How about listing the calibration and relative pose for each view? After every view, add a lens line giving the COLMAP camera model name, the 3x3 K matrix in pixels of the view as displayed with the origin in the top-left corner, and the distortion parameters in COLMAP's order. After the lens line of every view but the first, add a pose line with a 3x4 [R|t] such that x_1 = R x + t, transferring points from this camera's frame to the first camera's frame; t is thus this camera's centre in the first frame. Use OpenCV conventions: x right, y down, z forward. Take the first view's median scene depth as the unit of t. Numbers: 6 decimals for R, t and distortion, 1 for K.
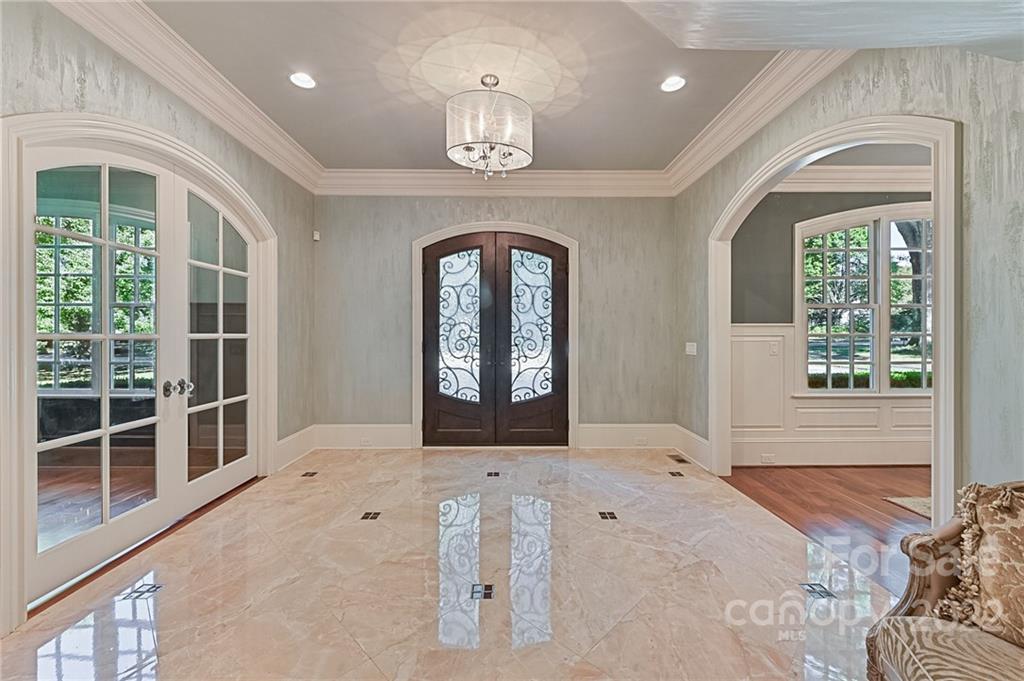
lens RADIAL K [[406.0, 0, 509.4], [0, 406.0, 343.4], [0, 0, 1]] dist [0.006944, -0.000144]
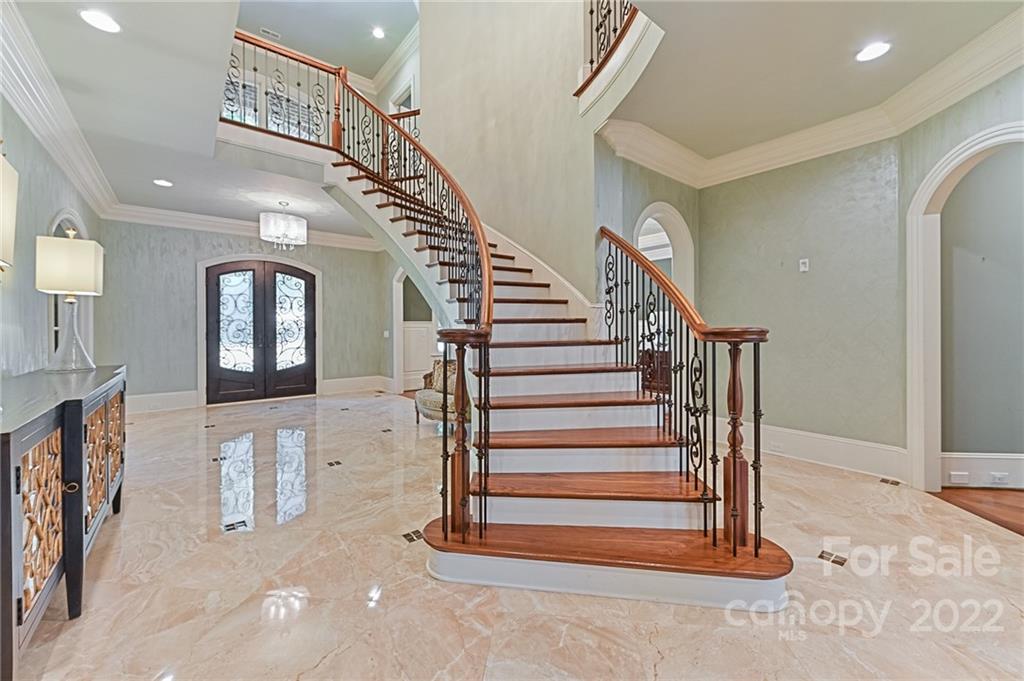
lens RADIAL K [[406.0, 0, 505.5], [0, 406.0, 328.6], [0, 0, 1]] dist [0.006944, -0.000144]
pose [[0.791108, -0.006051, 0.611647, -0.258057], [0.006301, 0.999979, 0.001743, -0.013643], [-0.611644, 0.002475, 0.791129, -0.791798]]
